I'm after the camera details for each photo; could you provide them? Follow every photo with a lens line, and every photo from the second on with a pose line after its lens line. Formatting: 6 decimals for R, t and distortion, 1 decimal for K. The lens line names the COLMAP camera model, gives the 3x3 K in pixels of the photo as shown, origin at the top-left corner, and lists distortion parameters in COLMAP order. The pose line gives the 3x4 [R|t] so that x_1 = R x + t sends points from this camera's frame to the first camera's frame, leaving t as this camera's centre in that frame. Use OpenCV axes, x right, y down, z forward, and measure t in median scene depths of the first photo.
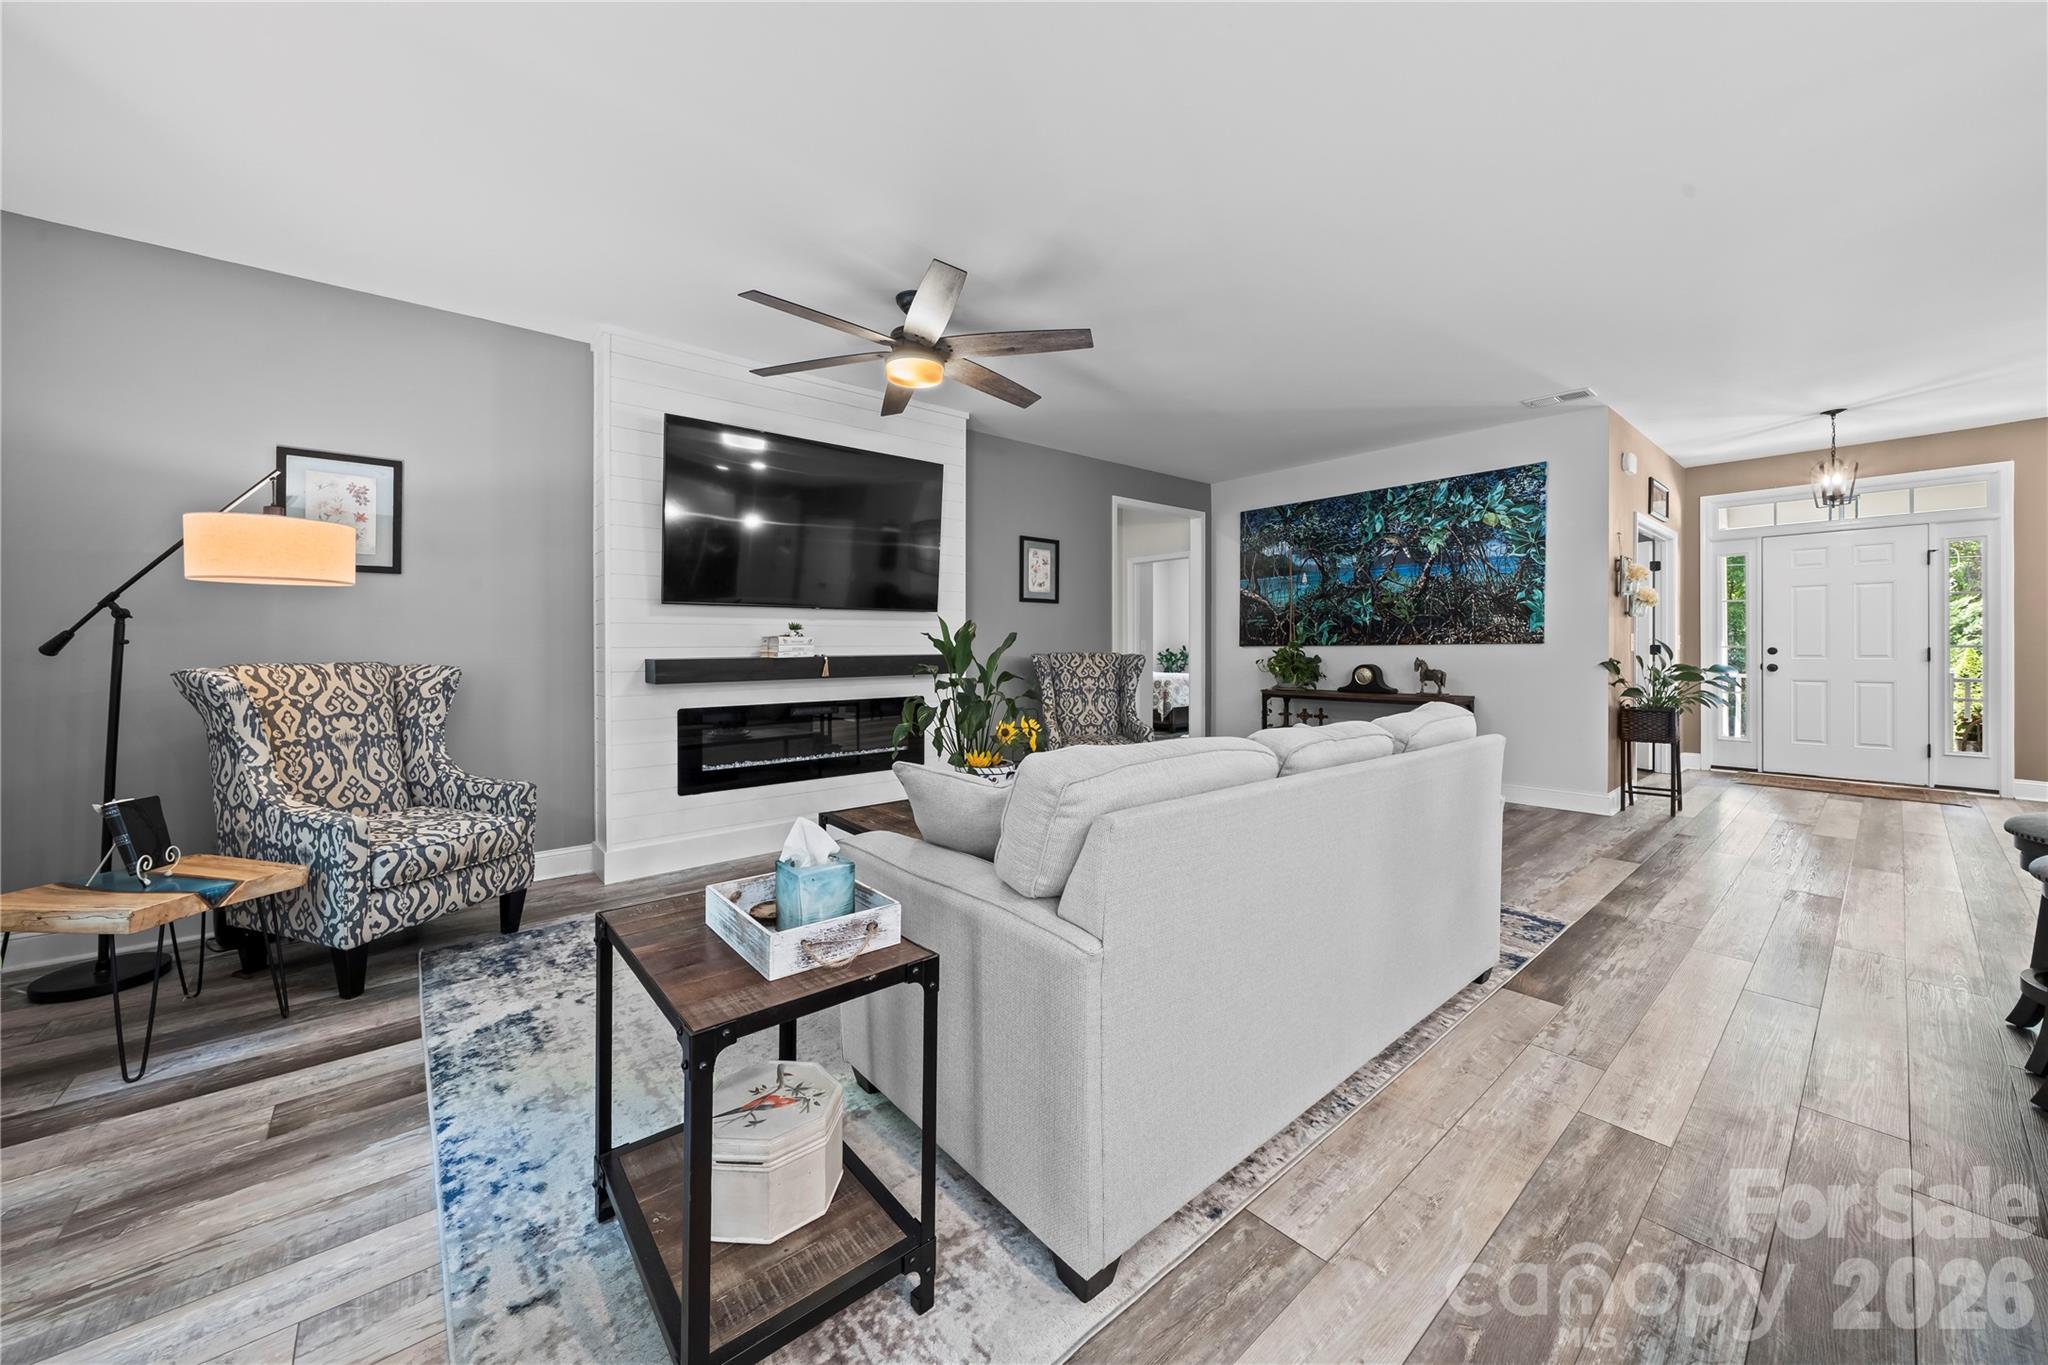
lens RADIAL K [[749.7, 0, 1015.2], [0, 749.7, 647.9], [0, 0, 1]] dist [-0.003417, -0.000220]
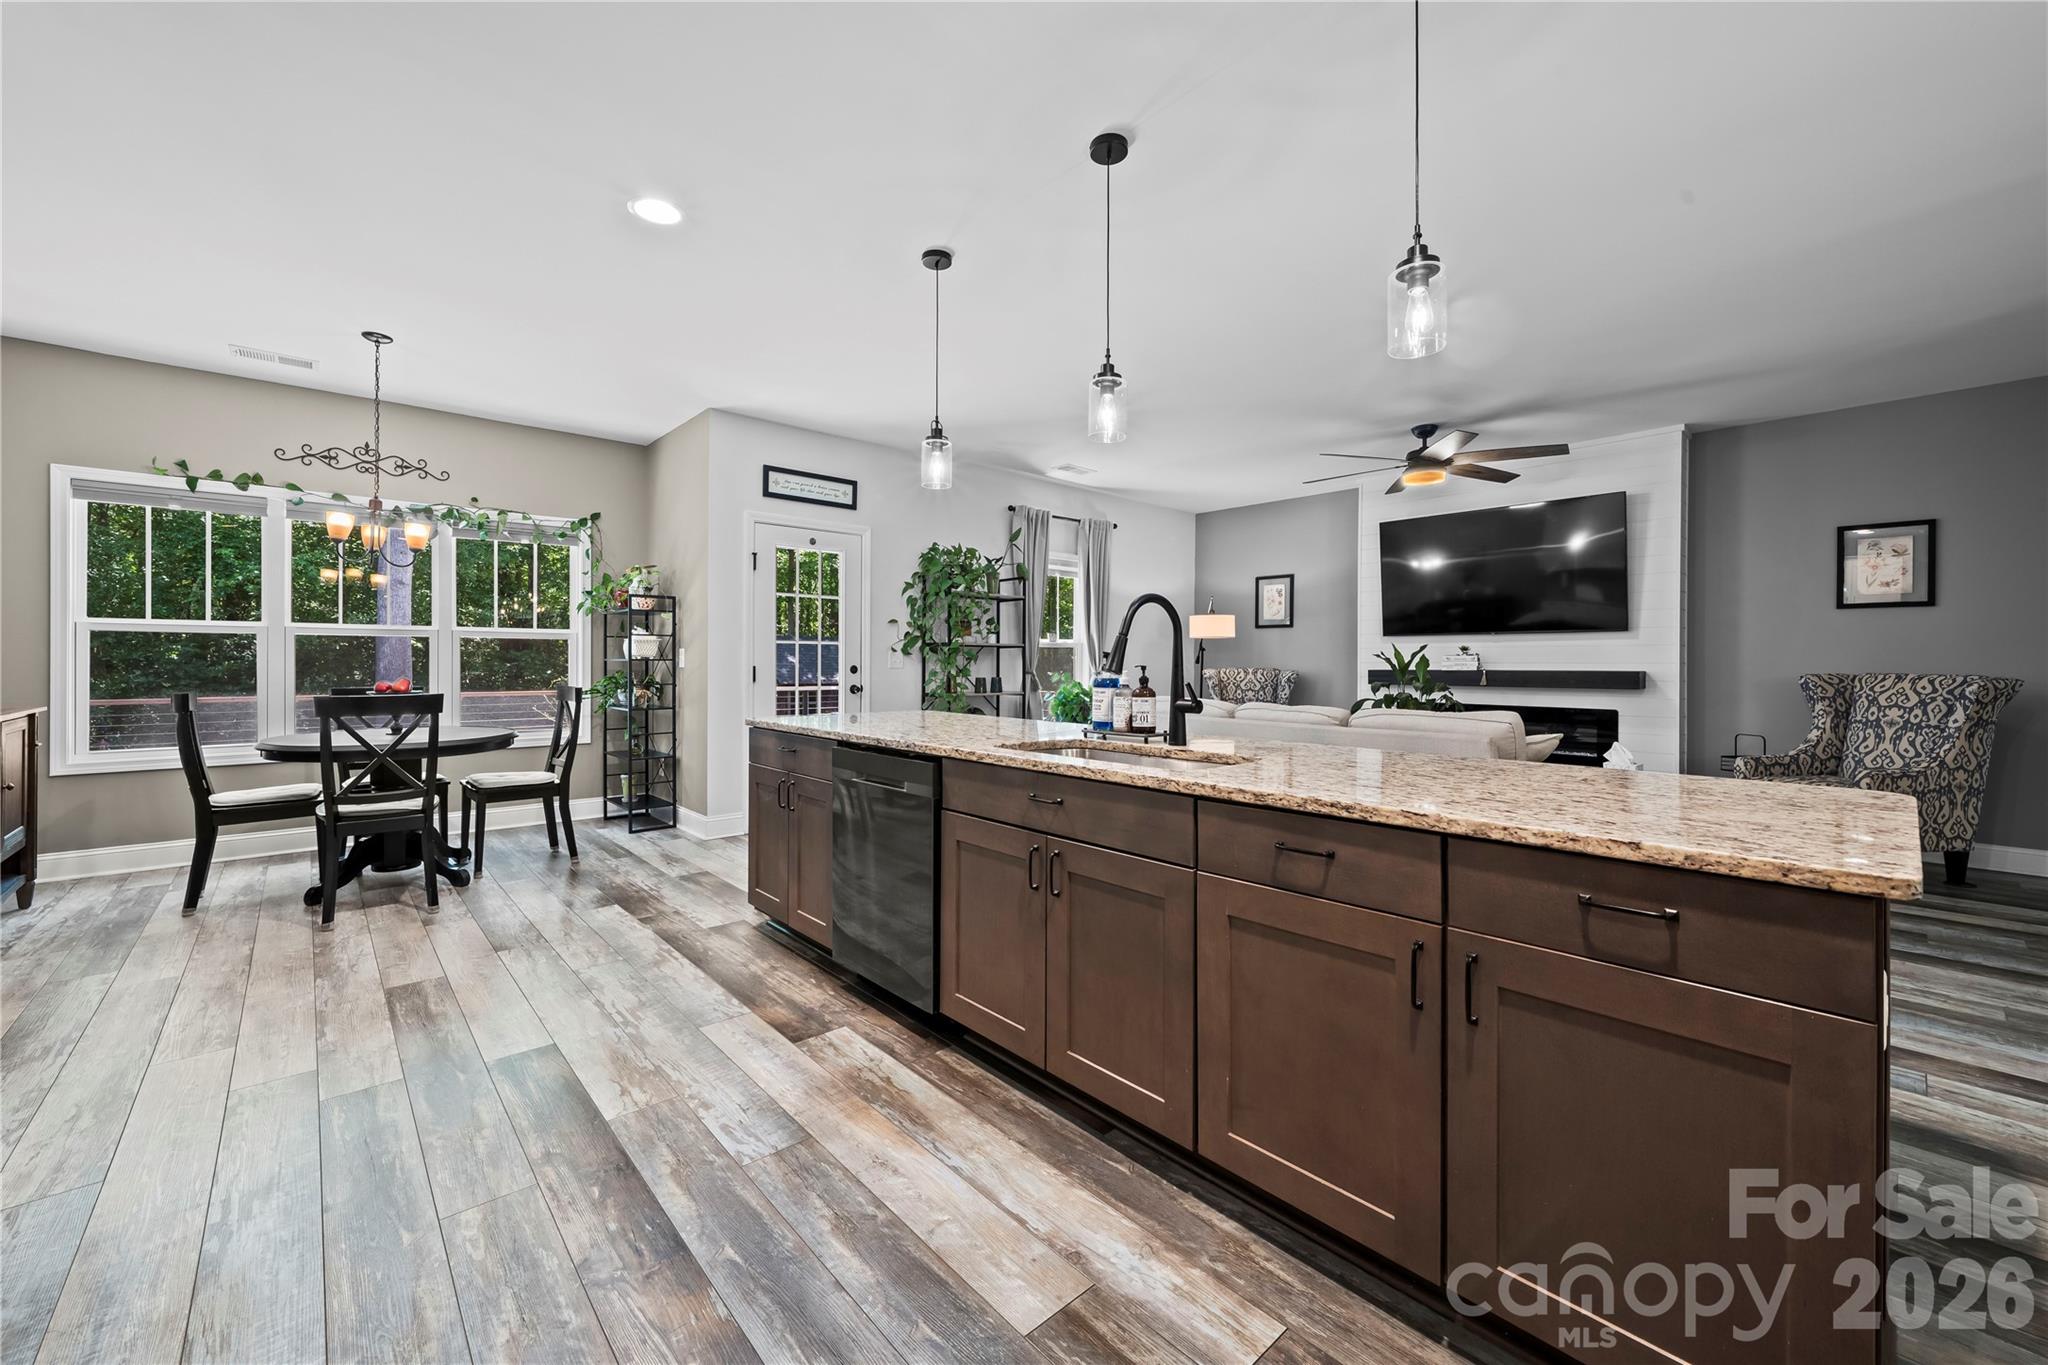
lens RADIAL K [[792.5, 0, 1017.7], [0, 792.5, 663.8], [0, 0, 1]] dist [-0.008831, 0.000828]
pose [[0.028725, 0.006346, -0.999567, 0.905018], [-0.006296, 0.999961, 0.006168, -0.002958], [0.999568, 0.006116, 0.028764, 0.099962]]
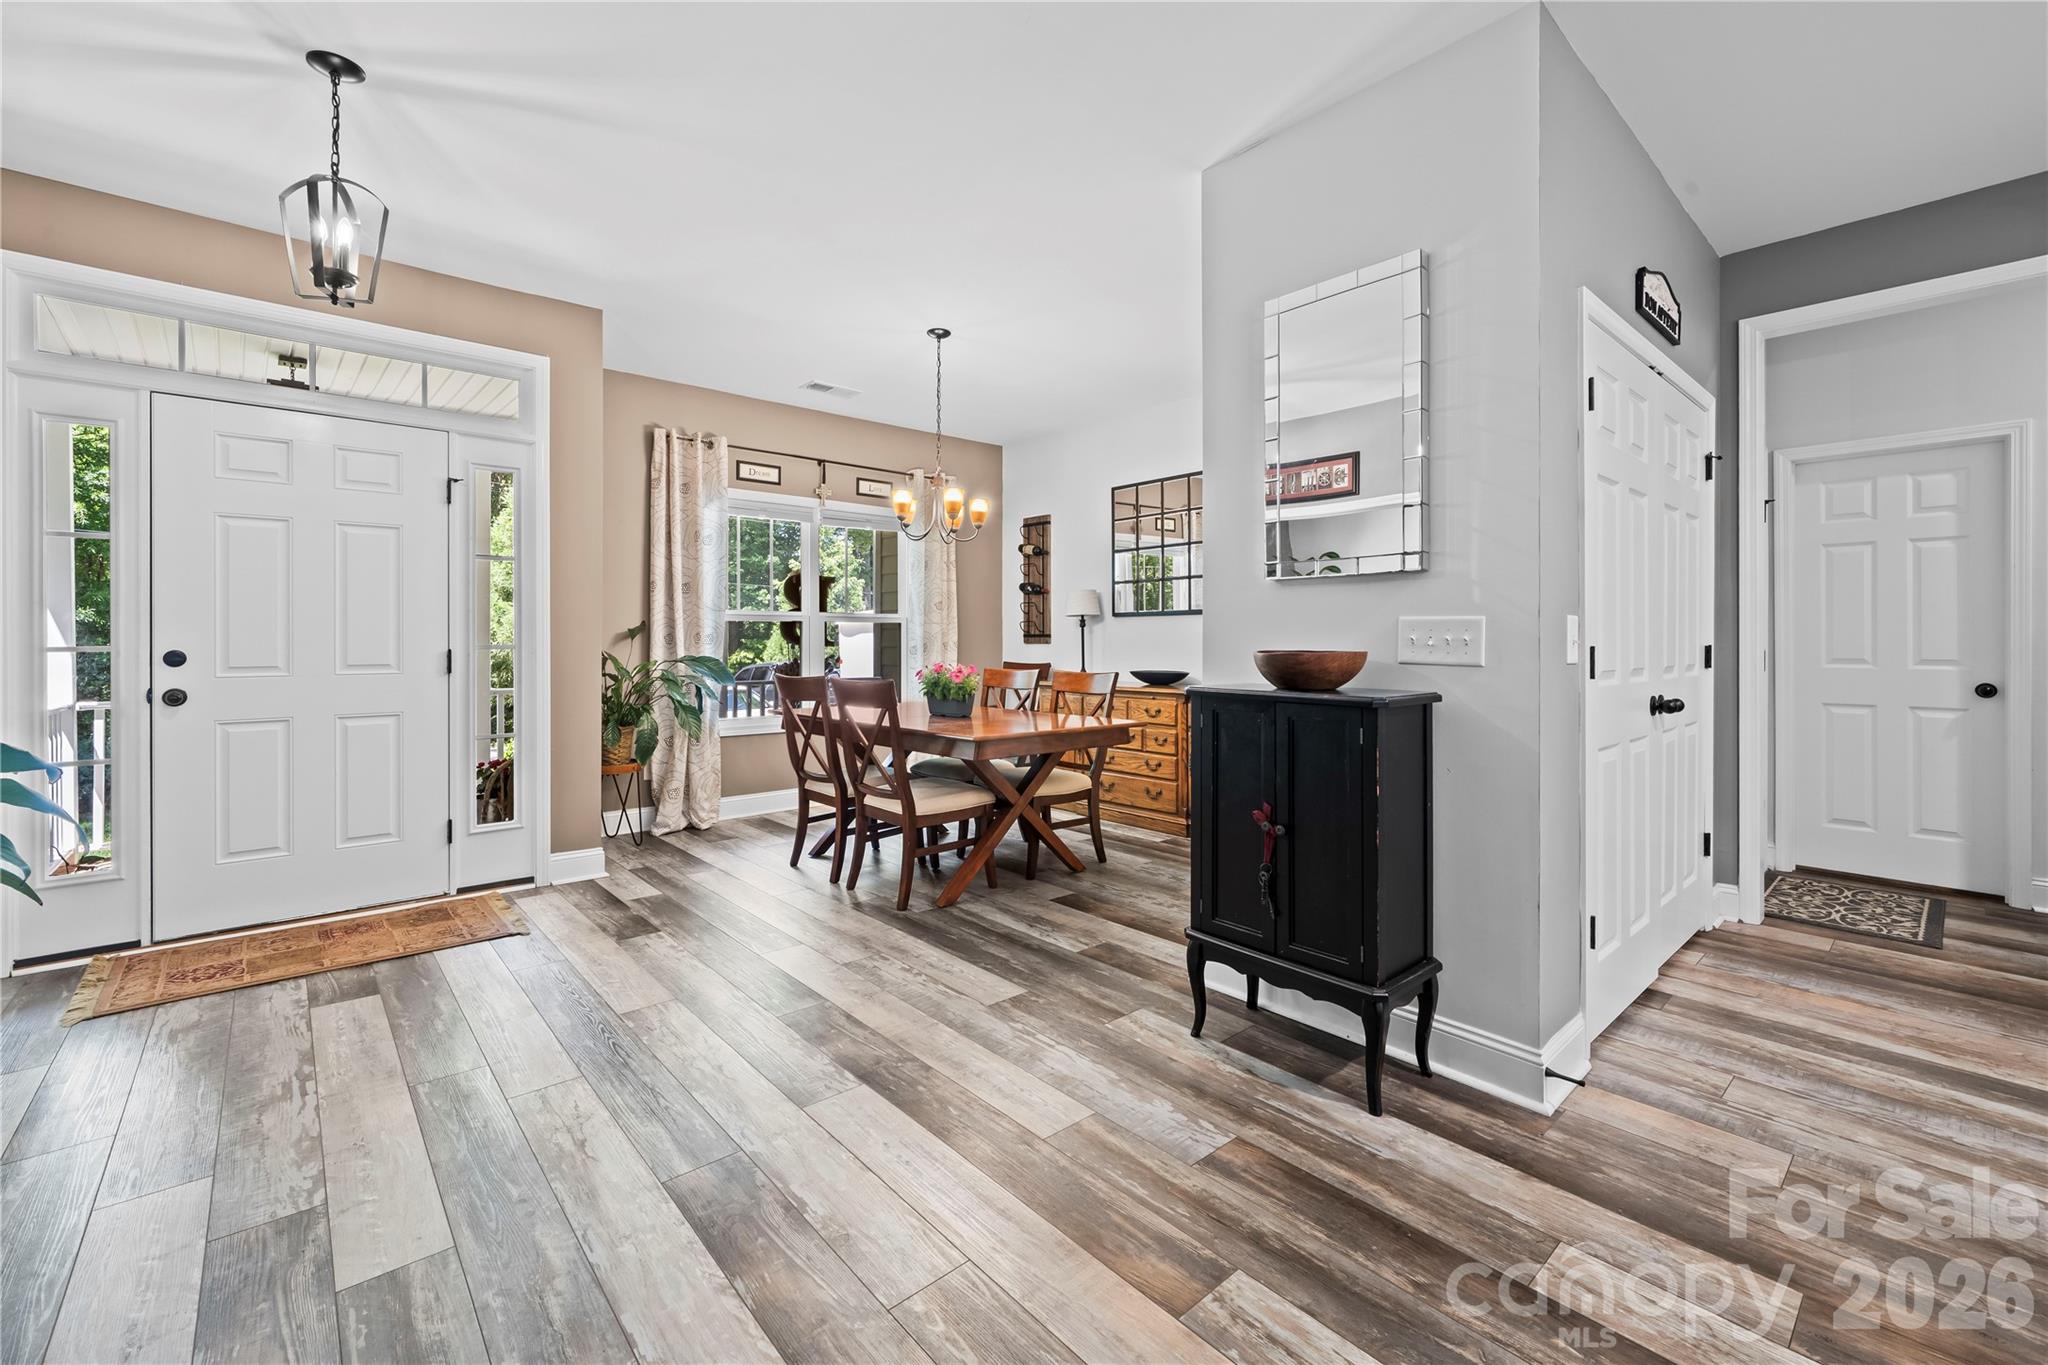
lens RADIAL K [[838.8, 0, 1009.8], [0, 838.8, 641.9], [0, 0, 1]] dist [-0.000959, 0.000407]
pose [[-0.017442, 0.002240, 0.999845, 0.620297], [0.001504, 0.999996, -0.002214, -0.005202], [-0.999847, 0.001465, -0.017445, 0.625989]]
